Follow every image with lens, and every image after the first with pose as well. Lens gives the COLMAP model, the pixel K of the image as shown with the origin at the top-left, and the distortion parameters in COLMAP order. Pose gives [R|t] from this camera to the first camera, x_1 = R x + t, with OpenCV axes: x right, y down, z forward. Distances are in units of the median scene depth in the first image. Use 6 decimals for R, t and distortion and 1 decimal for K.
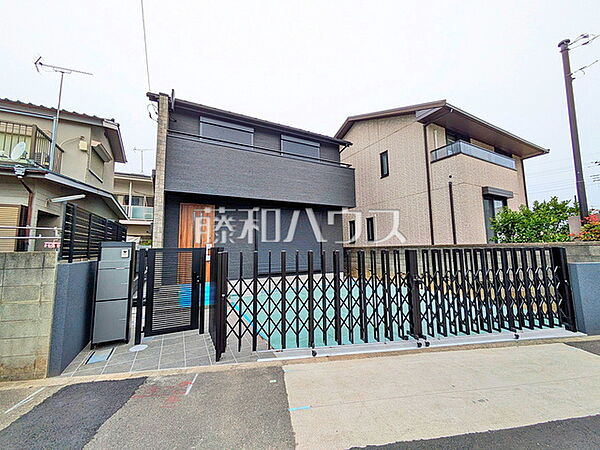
lens RADIAL K [[238.1, 0, 299.8], [0, 238.1, 222.2], [0, 0, 1]] dist [0.000003, 0.000123]
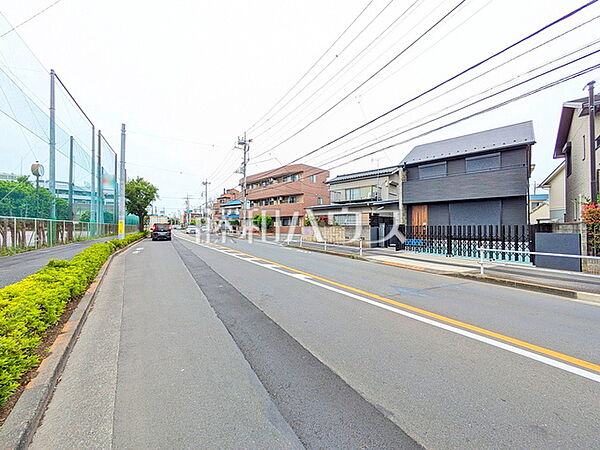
lens RADIAL K [[238.1, 0, 300.9], [0, 238.1, 223.3], [0, 0, 1]] dist [0.000003, 0.000123]
pose [[0.336285, 0.004237, -0.941751, 1.203435], [0.099304, 0.994256, 0.039933, -0.099488], [0.936510, -0.106948, 0.333933, -0.767899]]
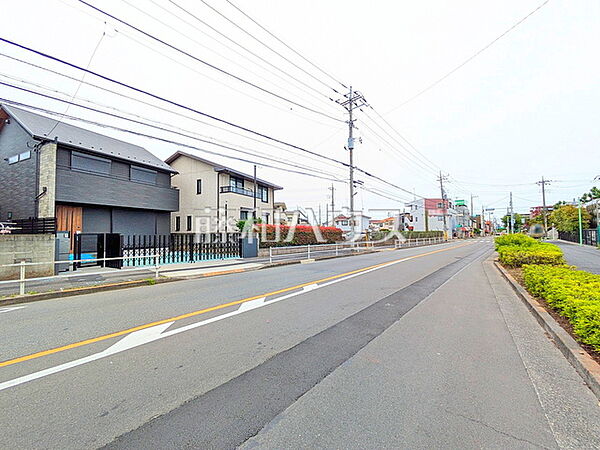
lens RADIAL K [[238.1, 0, 298.1], [0, 238.1, 229.5], [0, 0, 1]] dist [0.000003, 0.000123]
pose [[0.792620, 0.022578, 0.609297, -0.163936], [-0.075859, 0.995201, 0.061806, -0.124315], [-0.604978, -0.095210, 0.790529, -1.120206]]
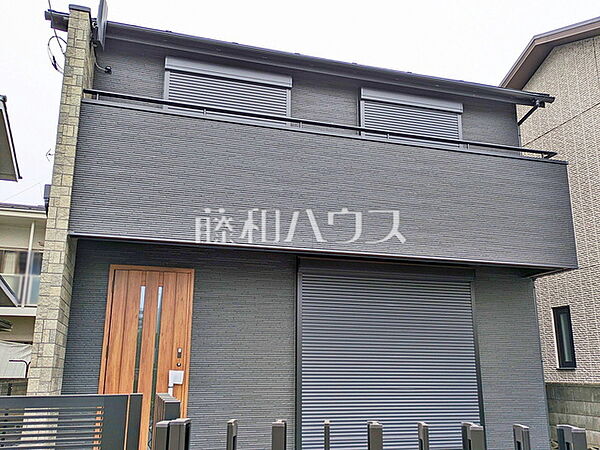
lens RADIAL K [[549.7, 0, 299.5], [0, 549.7, 227.1], [0, 0, 1]] dist [0.039477, 0.000000]
pose [[0.980695, -0.032429, -0.192835, -0.009210], [0.003950, 0.989236, -0.146272, -0.006569], [0.195503, 0.142687, 0.970267, 0.135853]]
